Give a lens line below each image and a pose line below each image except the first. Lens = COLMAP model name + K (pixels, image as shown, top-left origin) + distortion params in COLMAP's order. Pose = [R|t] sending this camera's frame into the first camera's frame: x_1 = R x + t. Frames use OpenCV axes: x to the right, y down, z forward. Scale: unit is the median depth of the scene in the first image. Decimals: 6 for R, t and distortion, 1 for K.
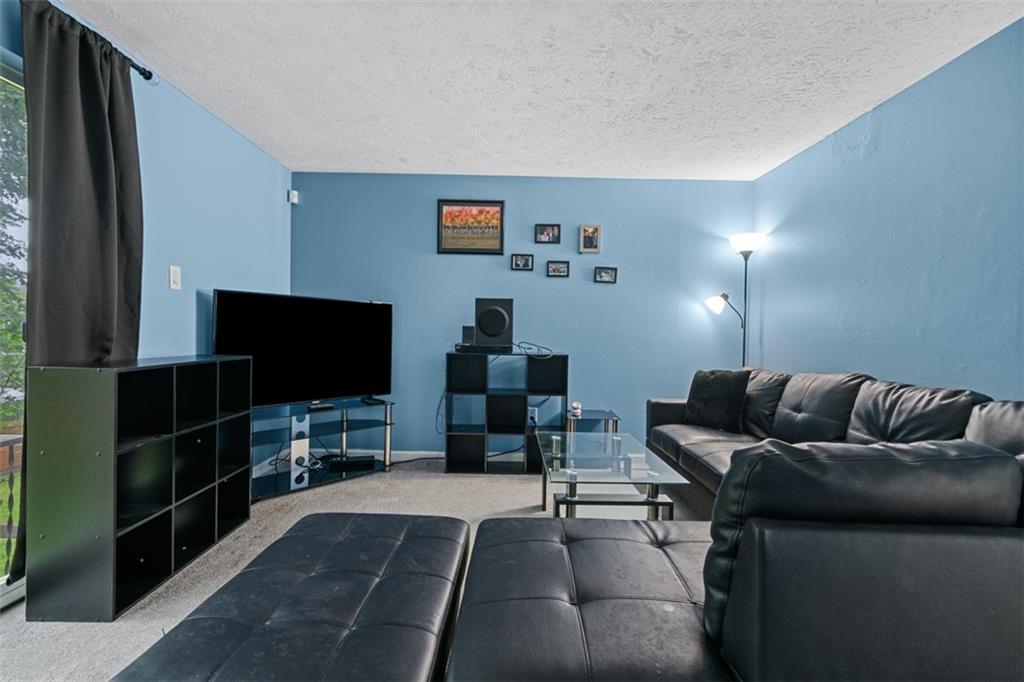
lens RADIAL K [[469.0, 0, 512.3], [0, 469.0, 331.3], [0, 0, 1]] dist [-0.008178, 0.003682]
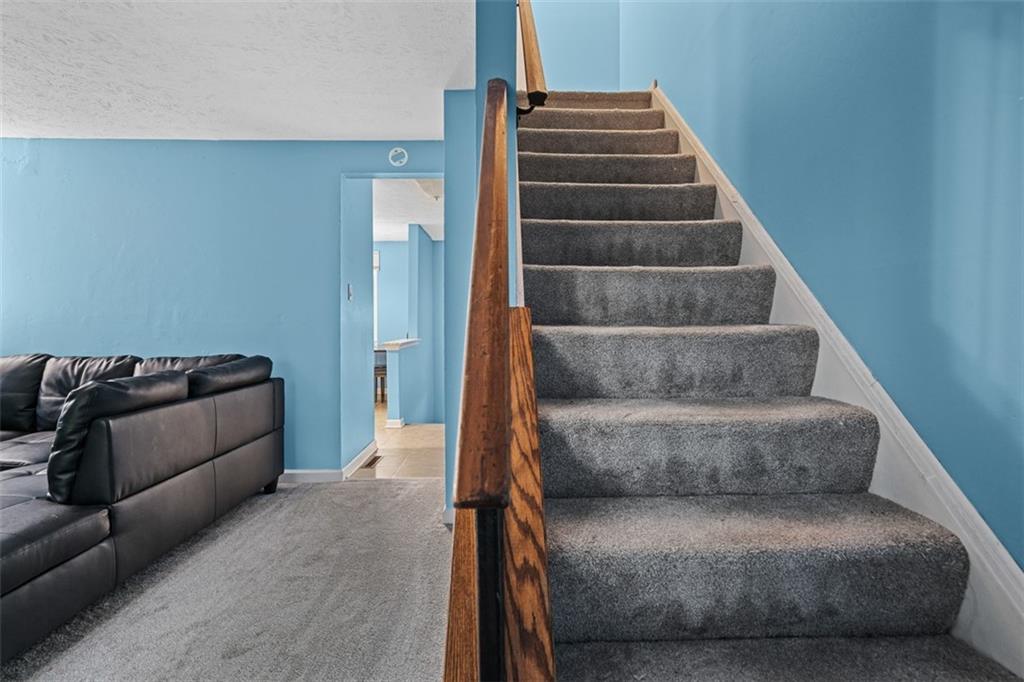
lens RADIAL K [[469.0, 0, 511.8], [0, 469.0, 332.3], [0, 0, 1]] dist [-0.008178, 0.003682]
pose [[-0.019346, -0.036959, 0.999130, -0.642697], [0.004514, 0.999303, 0.037053, -0.010907], [-0.999803, 0.005227, -0.019166, -0.303952]]
